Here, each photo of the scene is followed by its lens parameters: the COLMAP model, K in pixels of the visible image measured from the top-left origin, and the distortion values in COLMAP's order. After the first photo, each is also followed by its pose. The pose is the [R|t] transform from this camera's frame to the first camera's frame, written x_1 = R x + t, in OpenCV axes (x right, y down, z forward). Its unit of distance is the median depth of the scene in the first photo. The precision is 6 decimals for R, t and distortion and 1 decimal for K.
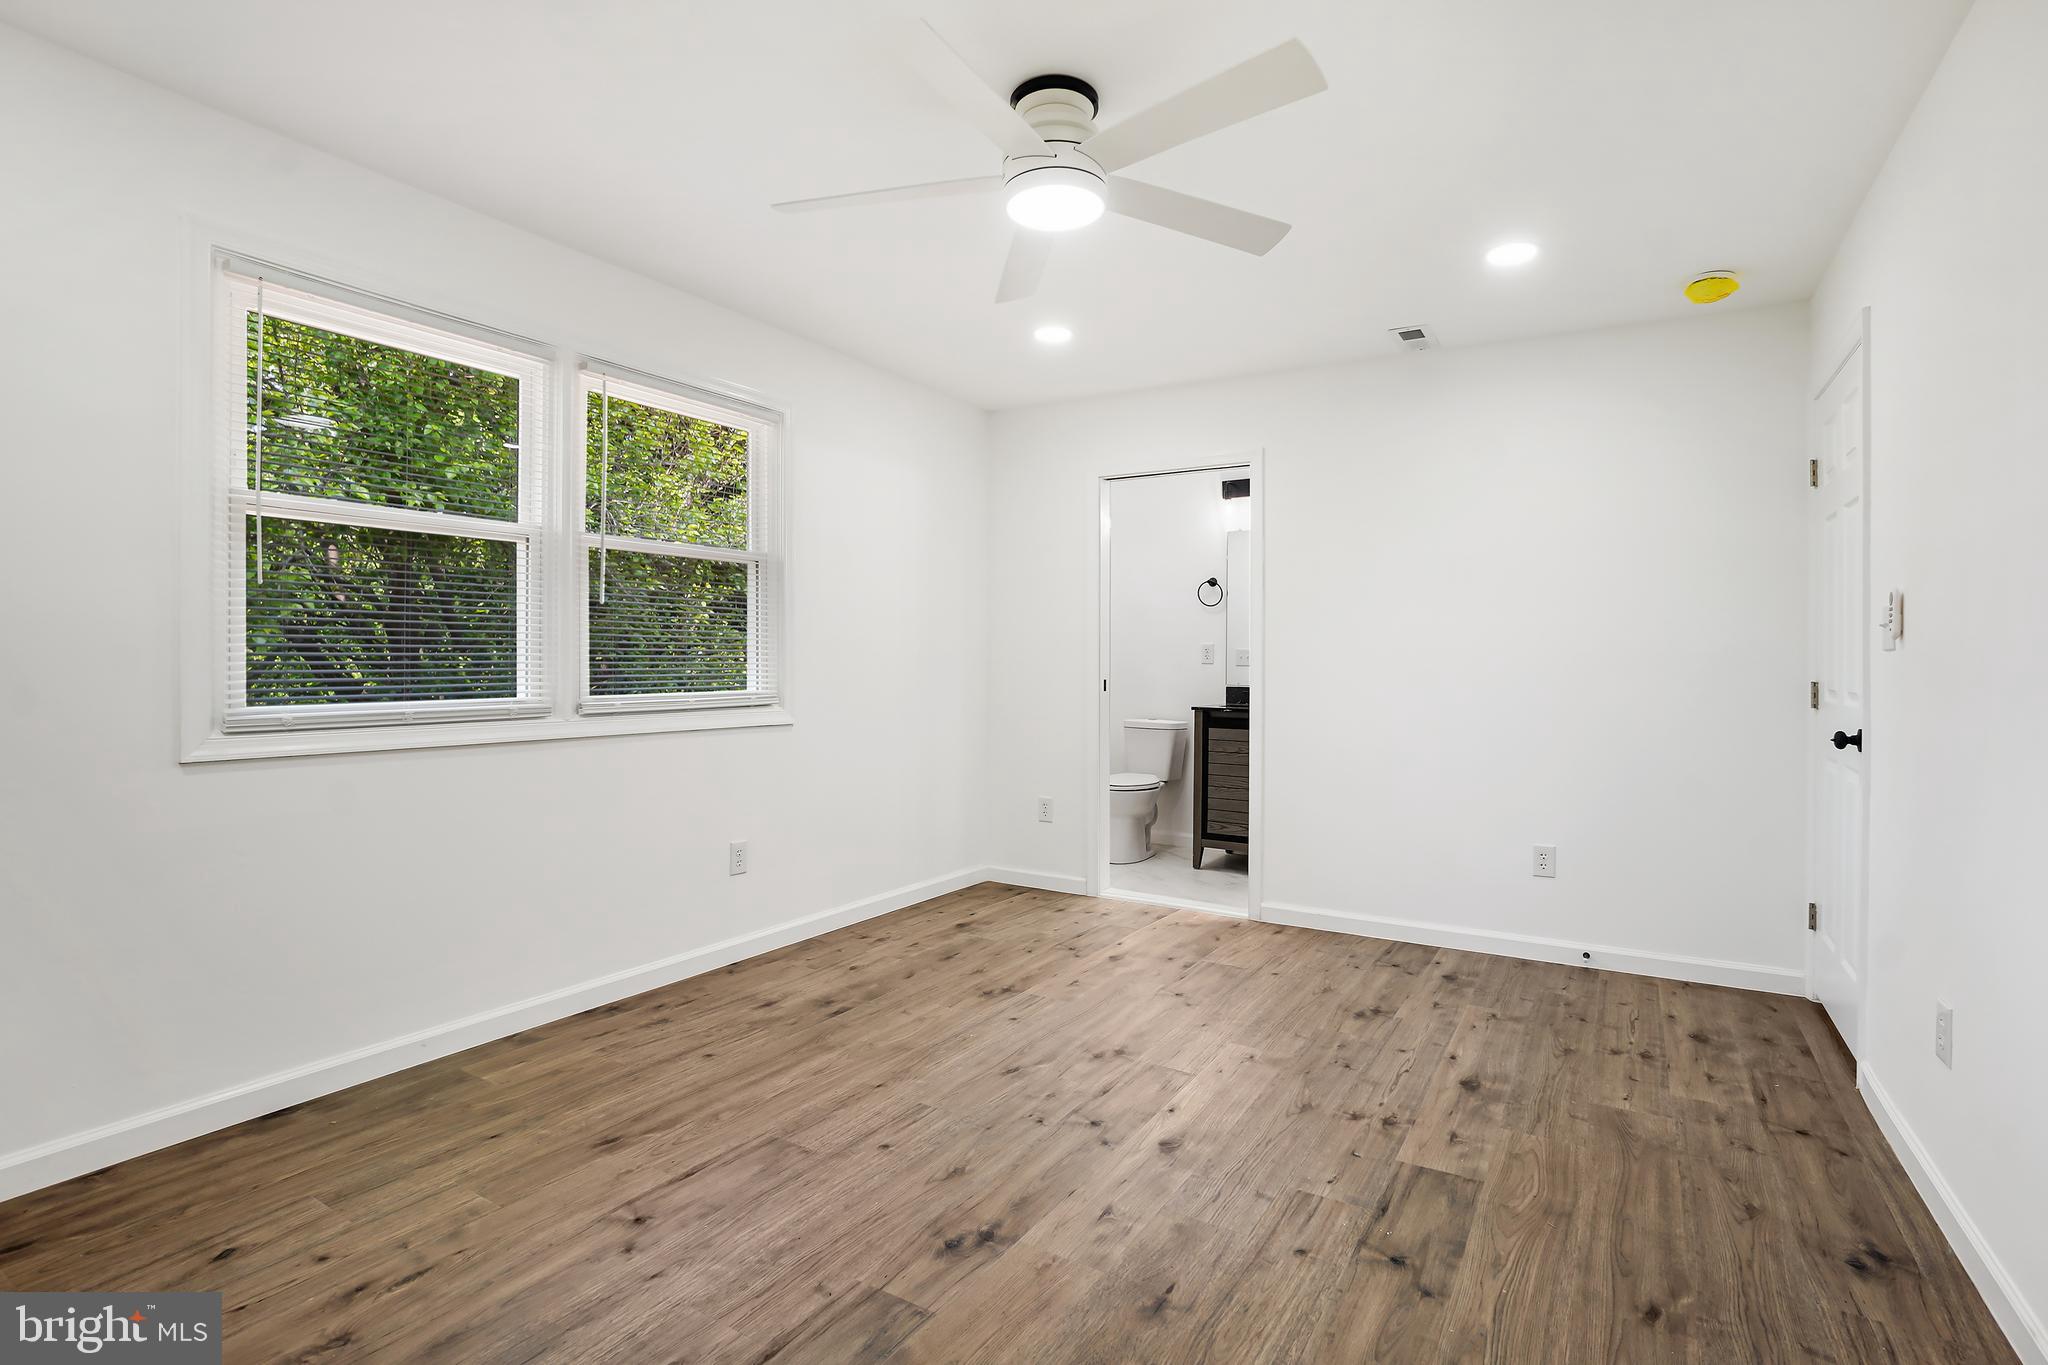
lens RADIAL K [[956.0, 0, 1039.7], [0, 956.0, 676.7], [0, 0, 1]] dist [-0.023156, 0.004716]
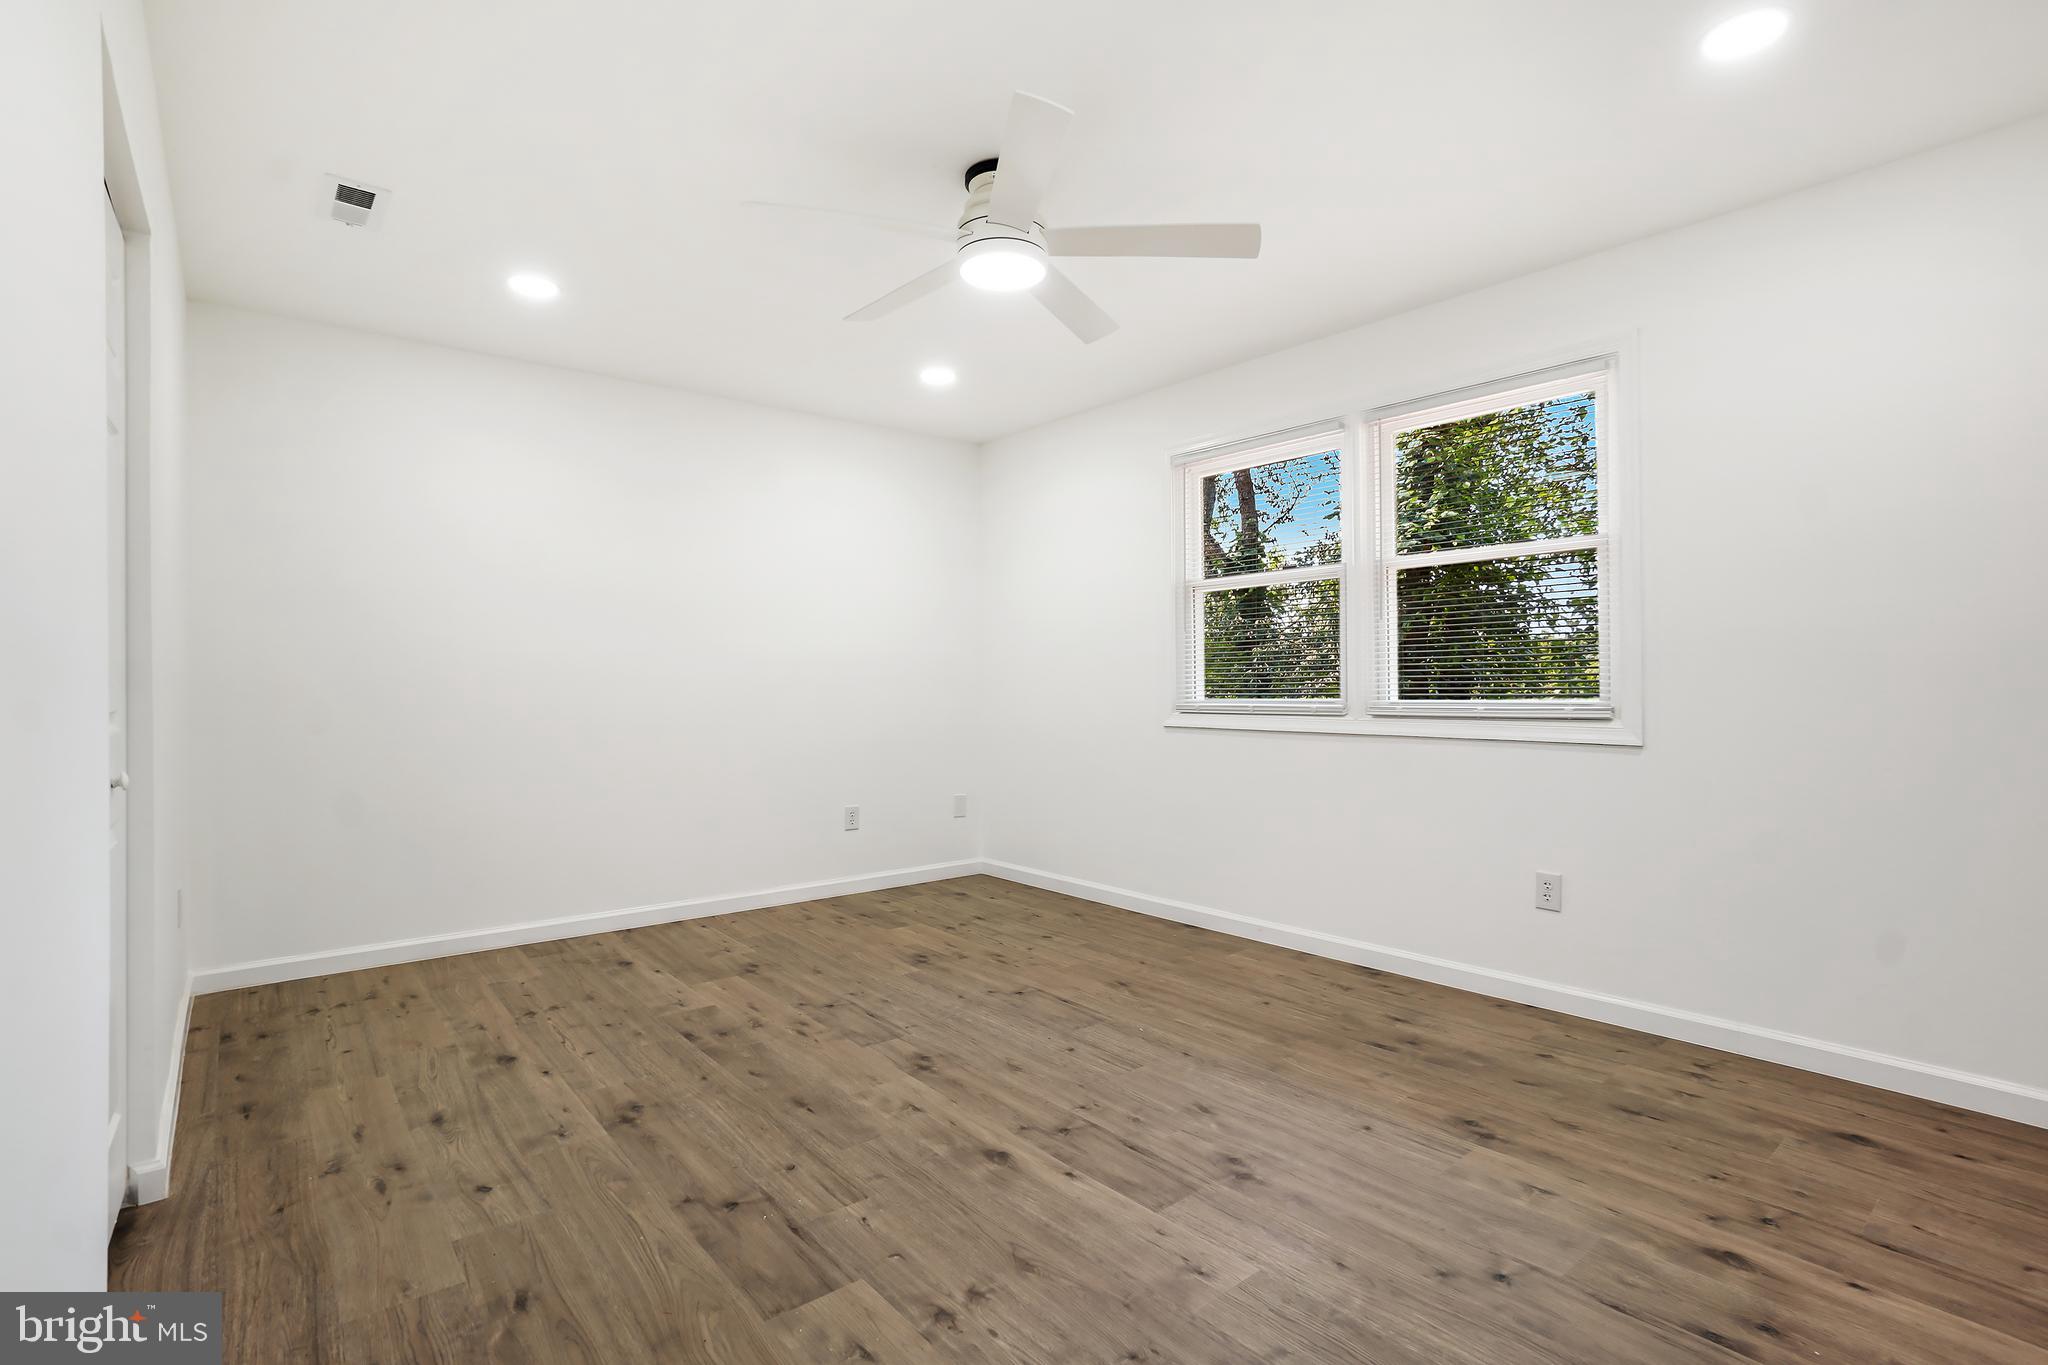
lens RADIAL K [[956.0, 0, 1040.1], [0, 956.0, 687.4], [0, 0, 1]] dist [-0.023156, 0.004716]
pose [[-0.308744, -0.003246, -0.951140, 0.920237], [-0.001904, 0.999994, -0.002794, 0.012697], [0.951143, 0.000948, -0.308748, 1.173798]]
